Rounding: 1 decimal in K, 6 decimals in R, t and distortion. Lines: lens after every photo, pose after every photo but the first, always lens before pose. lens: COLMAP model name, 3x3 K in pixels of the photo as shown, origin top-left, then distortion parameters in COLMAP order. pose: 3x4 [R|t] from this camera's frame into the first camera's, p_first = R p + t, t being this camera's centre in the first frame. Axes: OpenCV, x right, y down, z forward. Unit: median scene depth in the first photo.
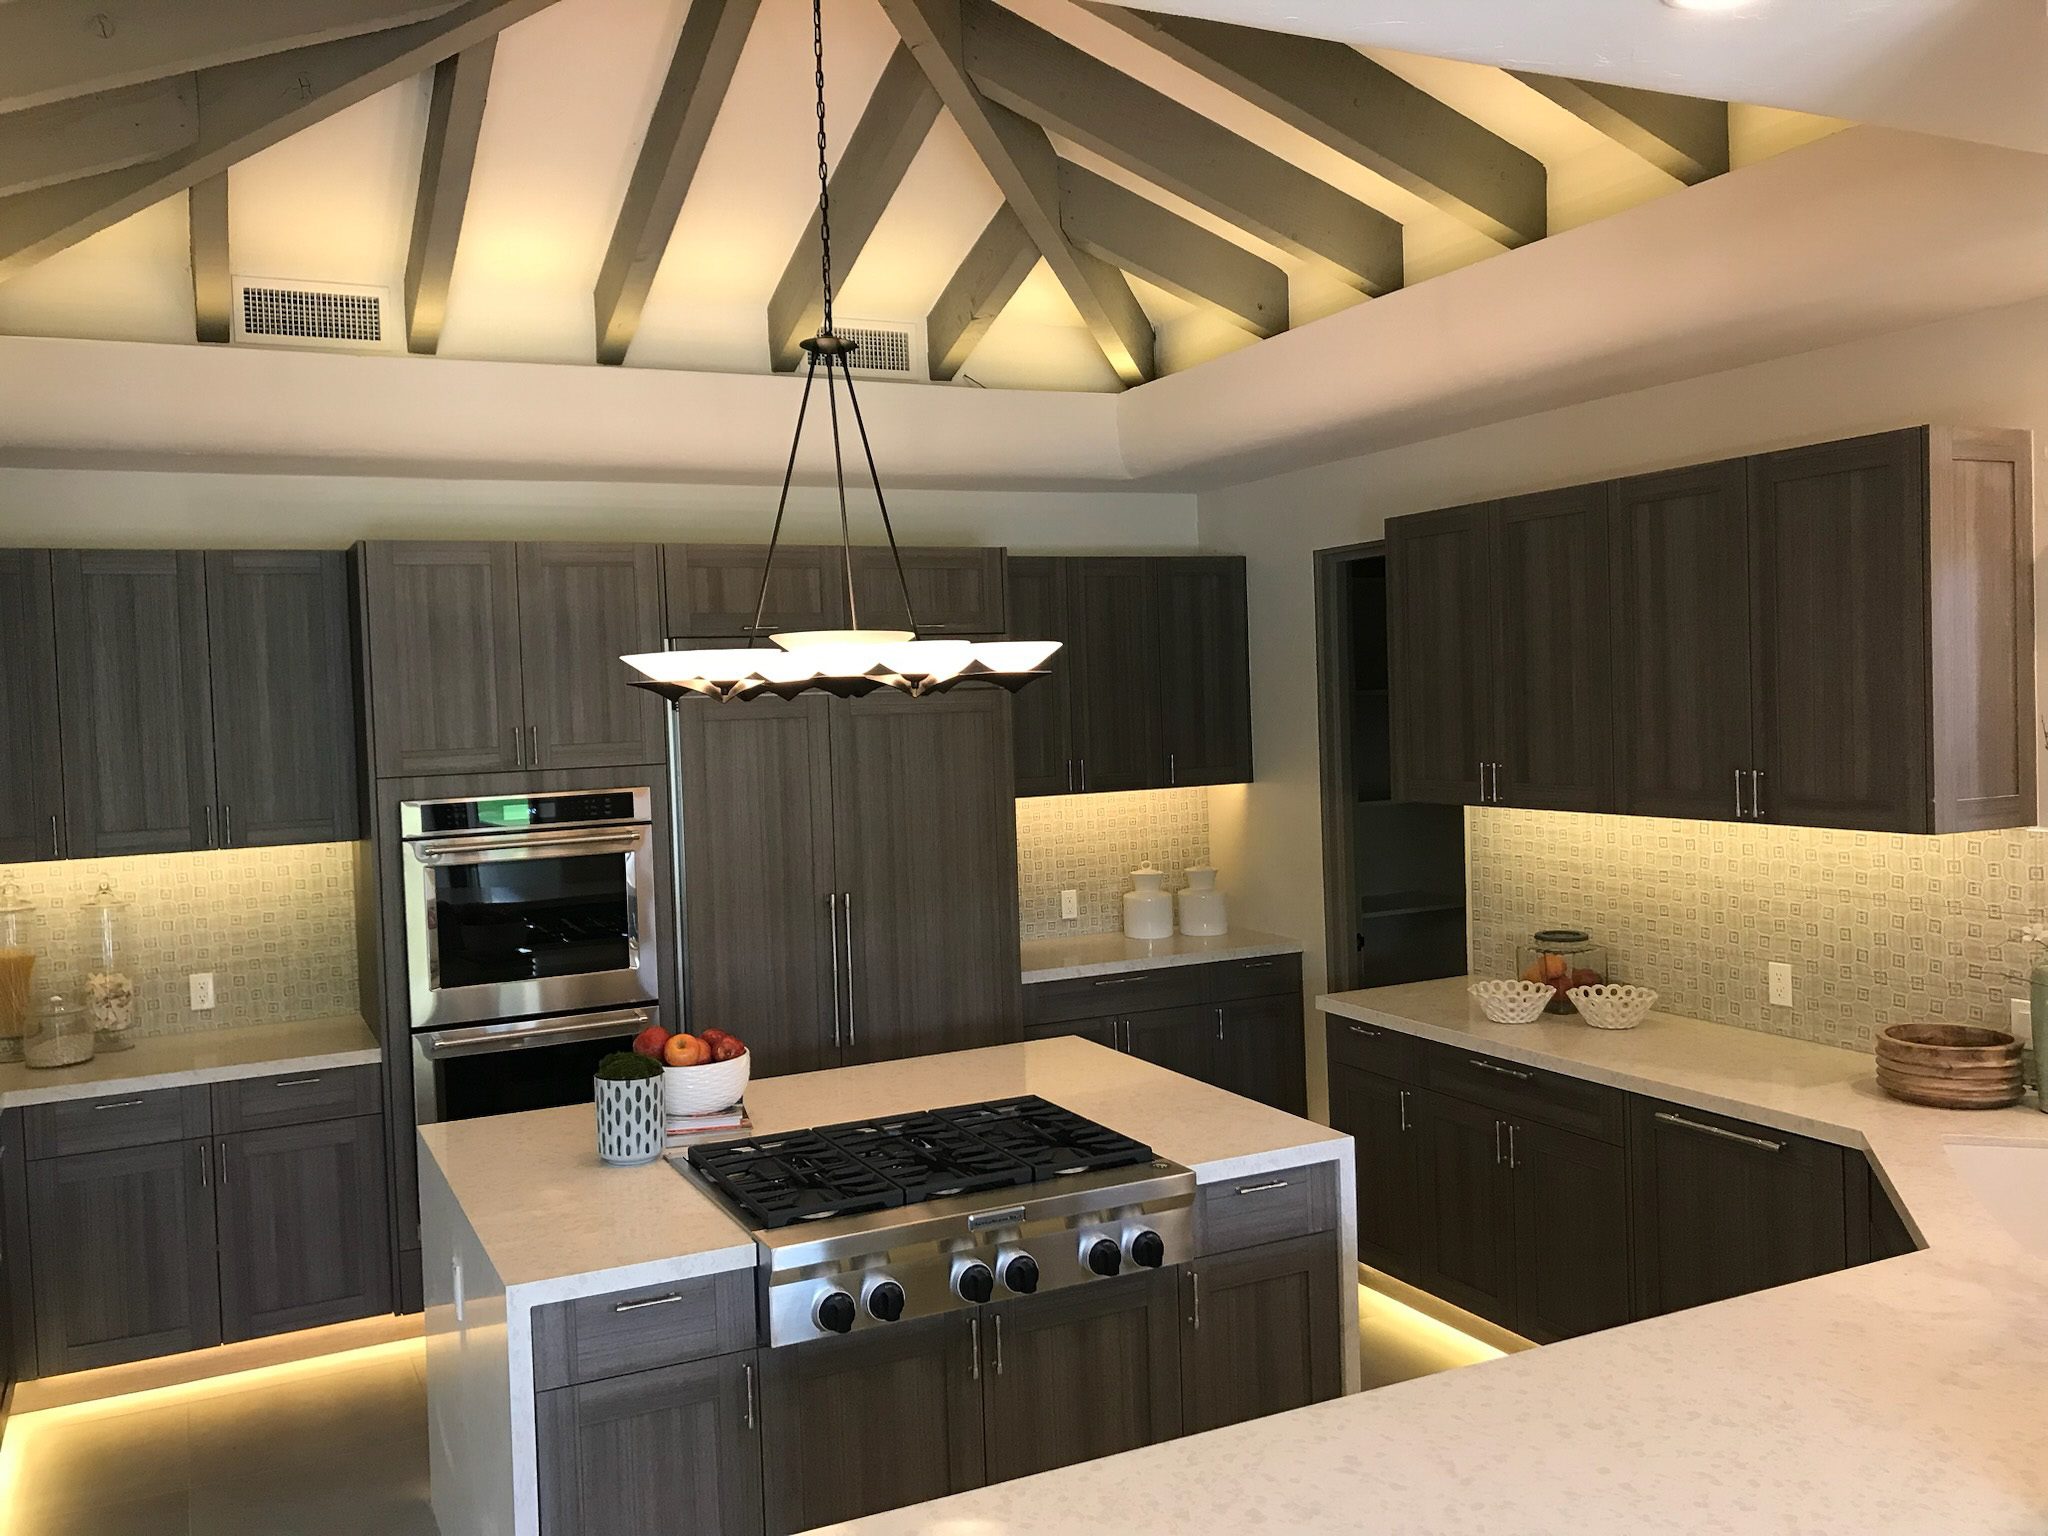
lens RADIAL K [[1668.9, 0, 1024.0], [0, 1668.9, 768.0], [0, 0, 1]] dist [0.084317, 0.000041]
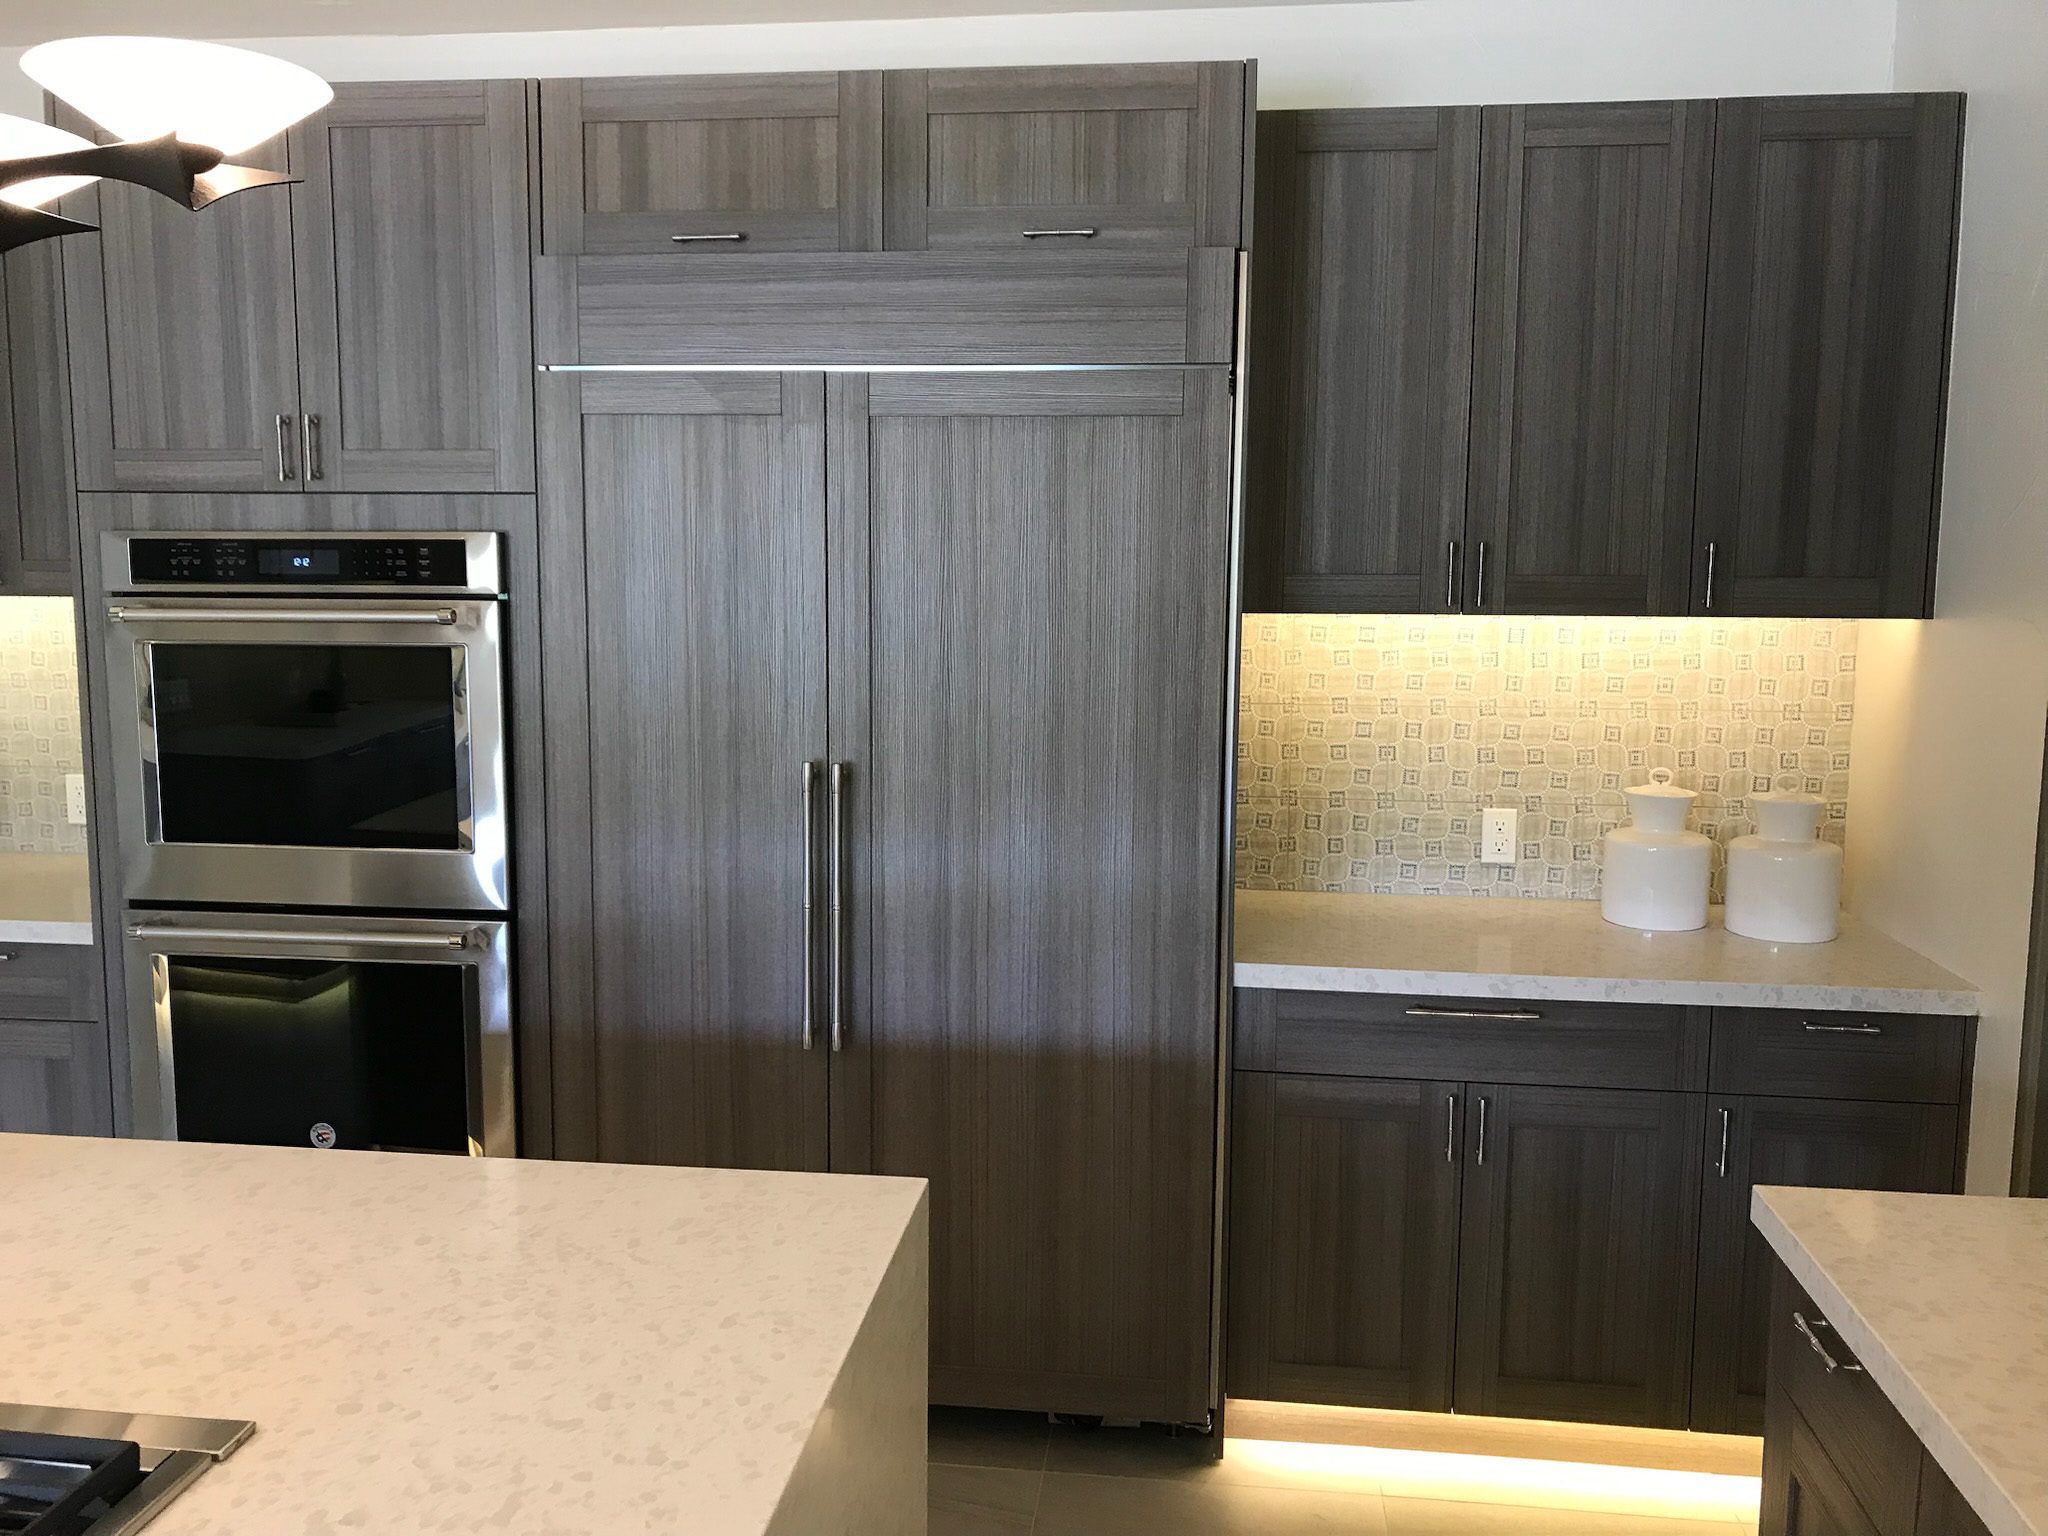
lens RADIAL K [[1703.5, 0, 1024.0], [0, 1703.5, 768.0], [0, 0, 1]] dist [0.008847, 0.002781]
pose [[0.836882, 0.107891, -0.536645, 0.206045], [-0.059636, 0.992518, 0.106541, 0.015990], [0.544125, -0.057159, 0.837055, 0.546944]]
